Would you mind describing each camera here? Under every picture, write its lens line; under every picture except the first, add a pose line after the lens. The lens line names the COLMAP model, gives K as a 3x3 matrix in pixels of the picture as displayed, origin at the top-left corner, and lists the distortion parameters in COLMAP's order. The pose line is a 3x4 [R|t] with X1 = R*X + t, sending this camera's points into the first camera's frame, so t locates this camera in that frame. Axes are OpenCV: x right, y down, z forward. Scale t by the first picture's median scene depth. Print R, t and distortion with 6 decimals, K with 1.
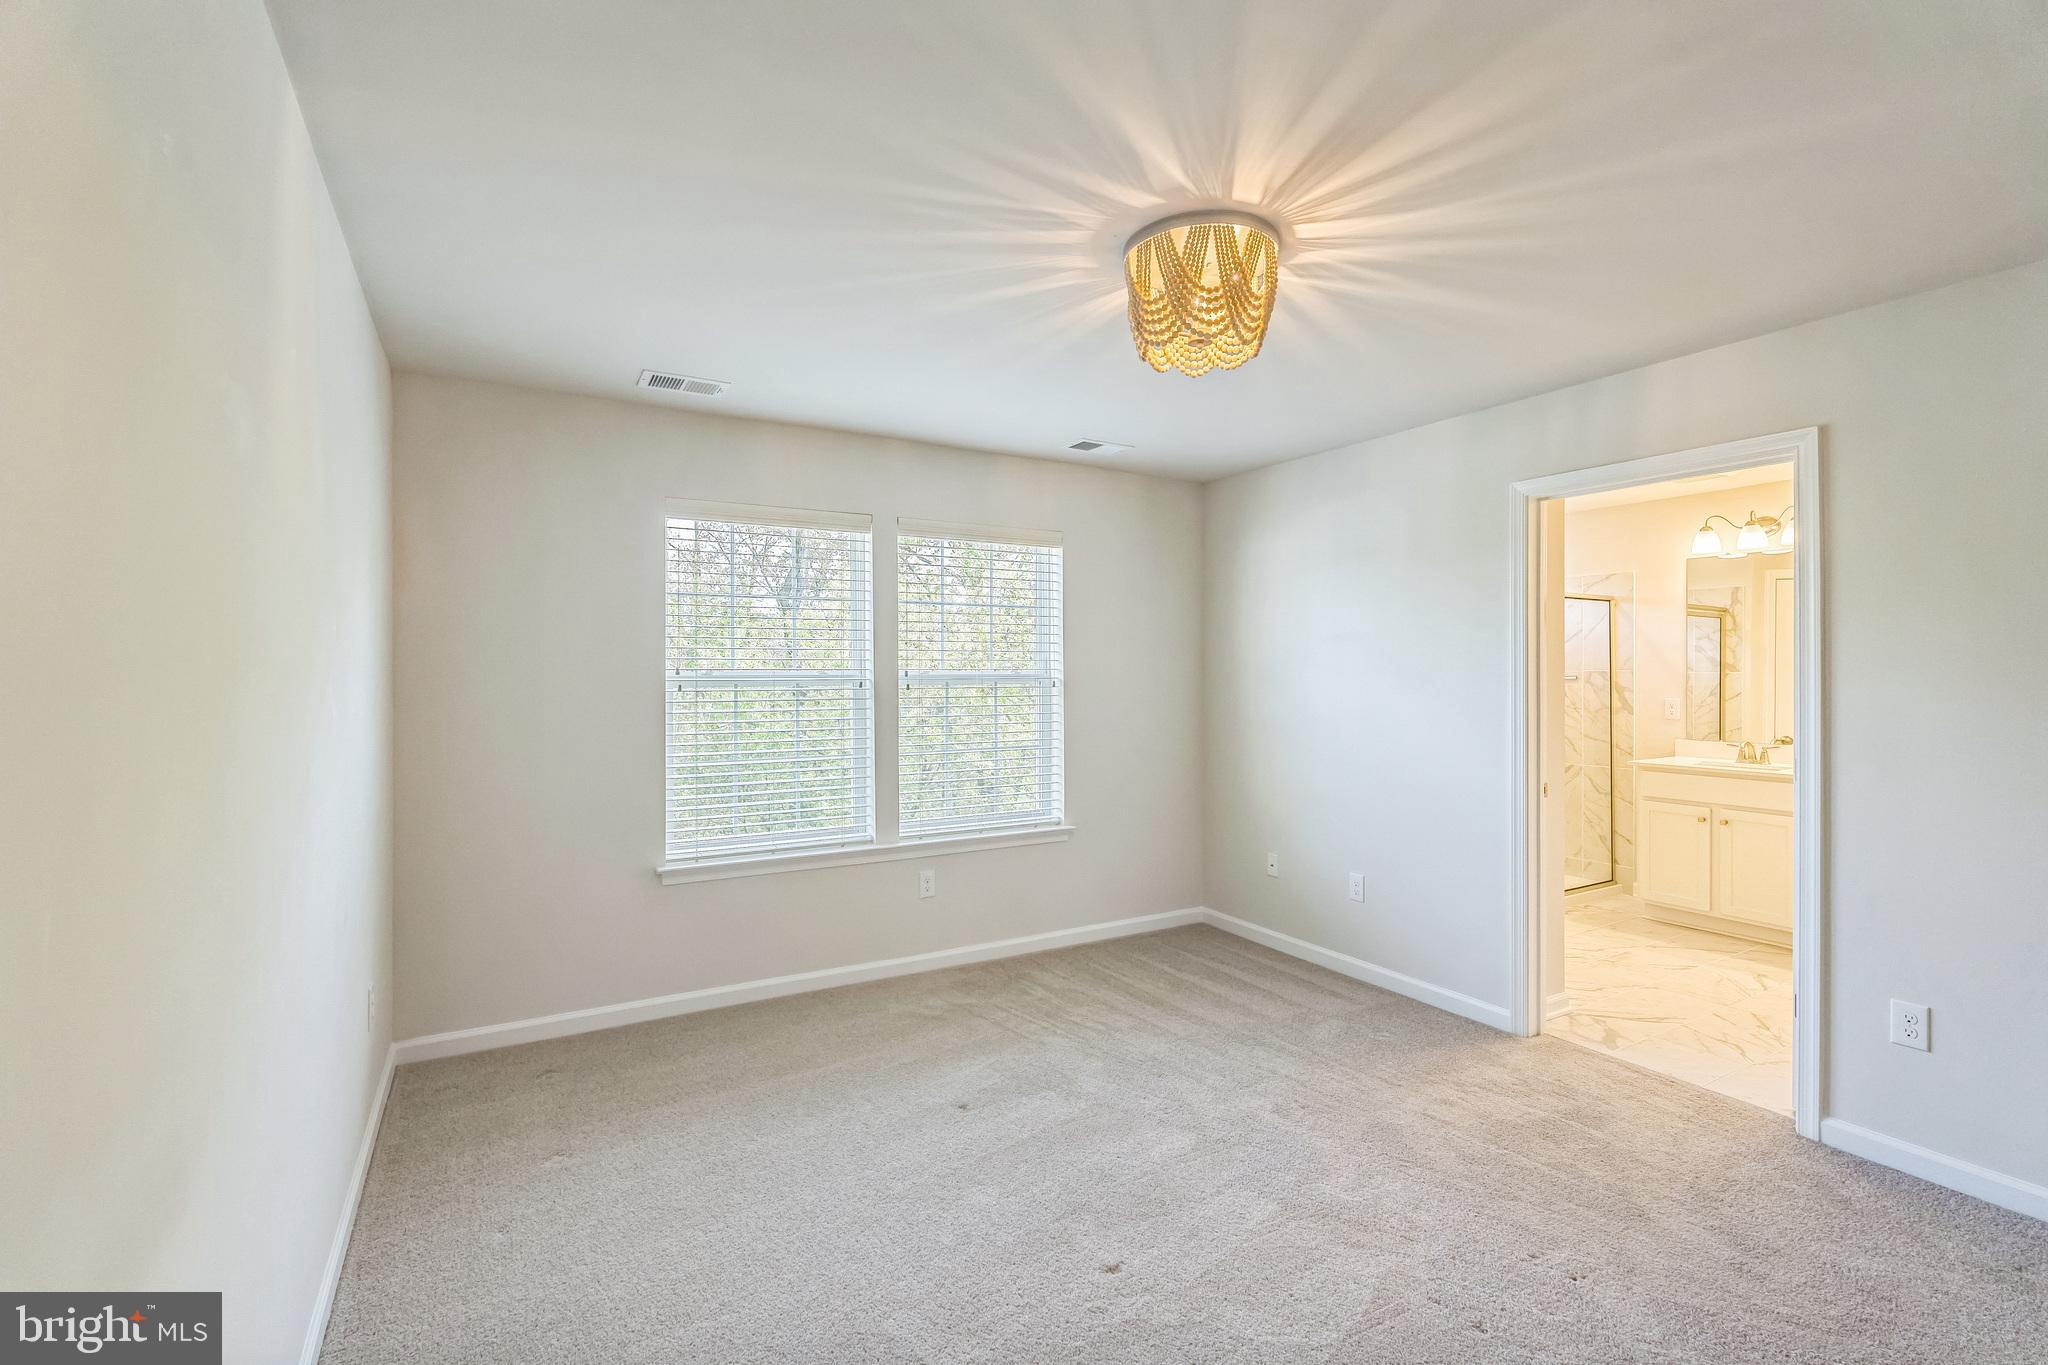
lens RADIAL K [[910.7, 0, 1016.6], [0, 910.7, 698.7], [0, 0, 1]] dist [-0.002659, 0.000493]
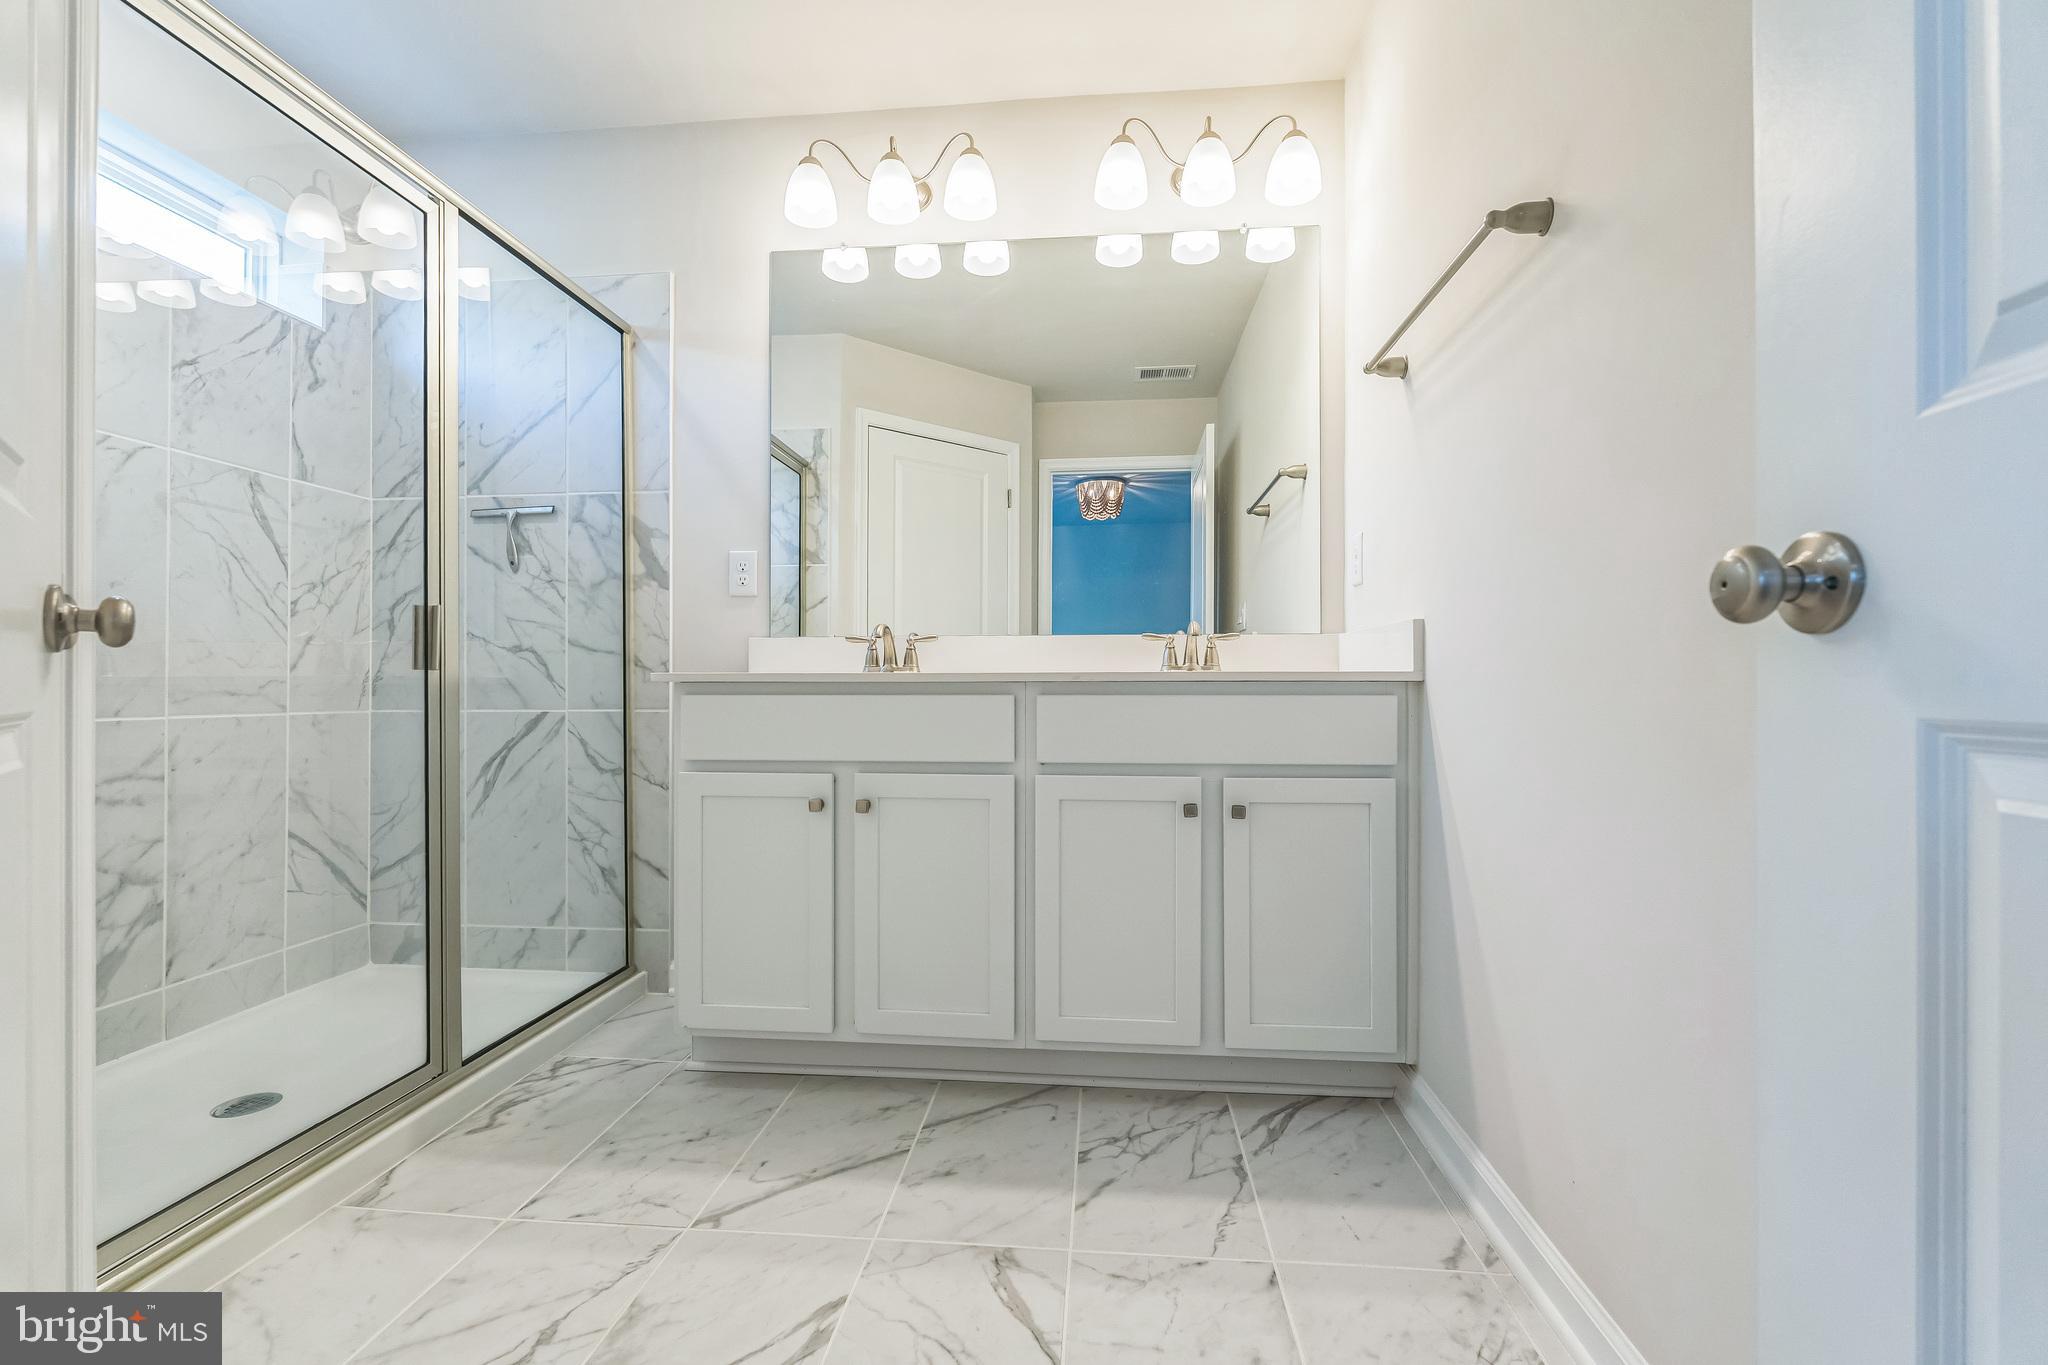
lens RADIAL K [[920.1, 0, 1024.0], [0, 920.1, 682.5], [0, 0, 1]] dist [0.000348, 0.000312]
pose [[0.581228, 0.014383, 0.813614, 0.511792], [0.014771, 0.999493, -0.028221, 0.098812], [-0.813607, 0.028421, 0.580720, 0.740329]]
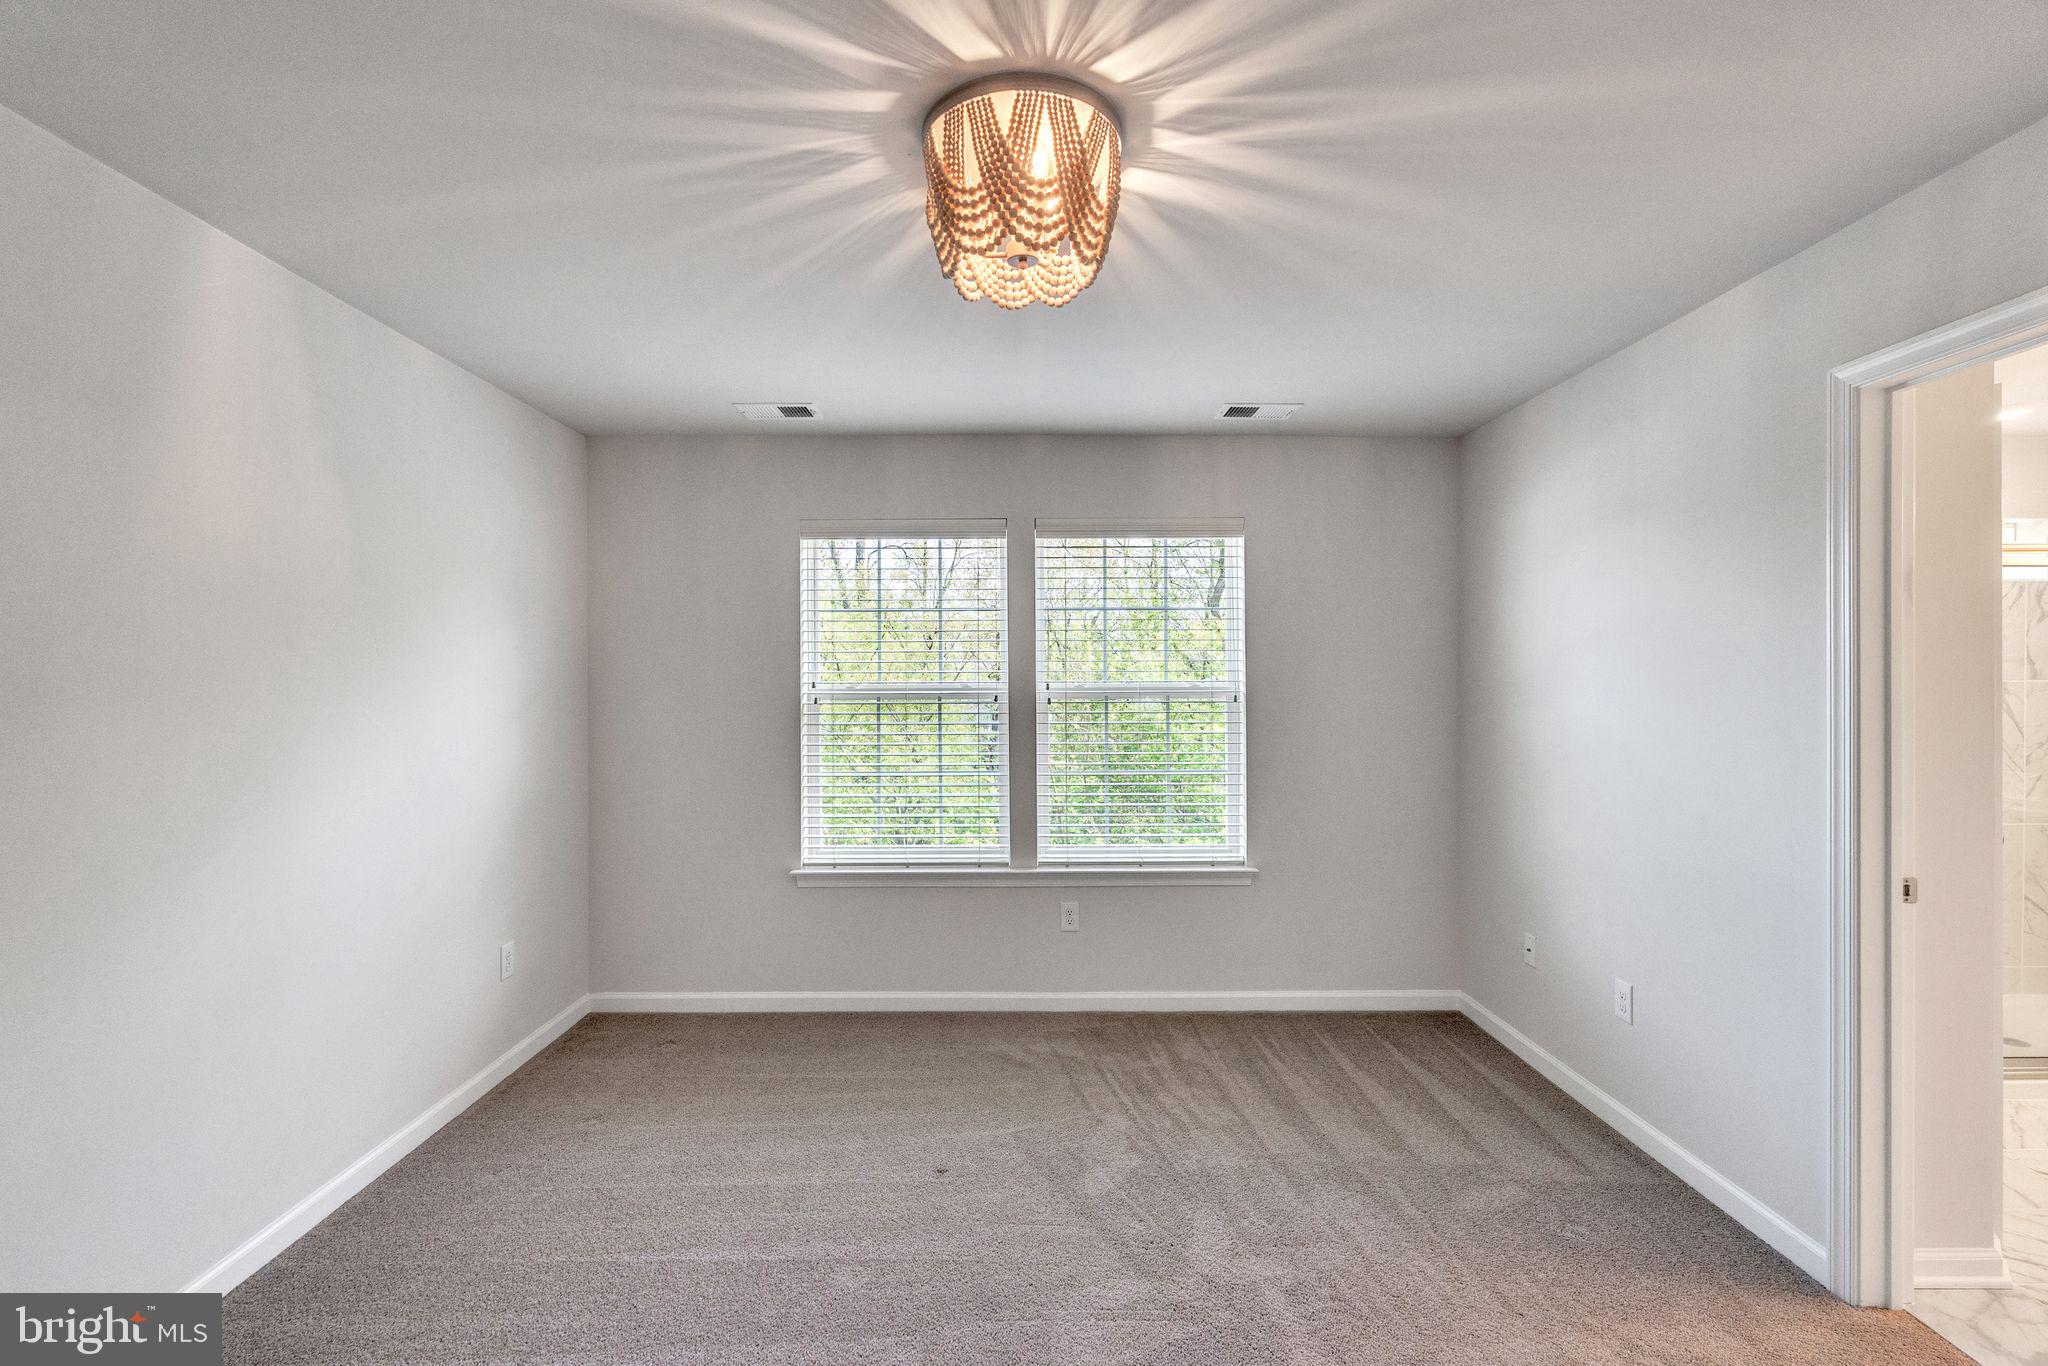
lens RADIAL K [[910.7, 0, 1016.6], [0, 910.7, 699.2], [0, 0, 1]] dist [-0.002659, 0.000493]
pose [[0.866035, 0.005379, -0.499954, 0.299416], [-0.011487, 0.999892, -0.009139, -0.005429], [0.499851, 0.013658, 0.866004, 0.170548]]
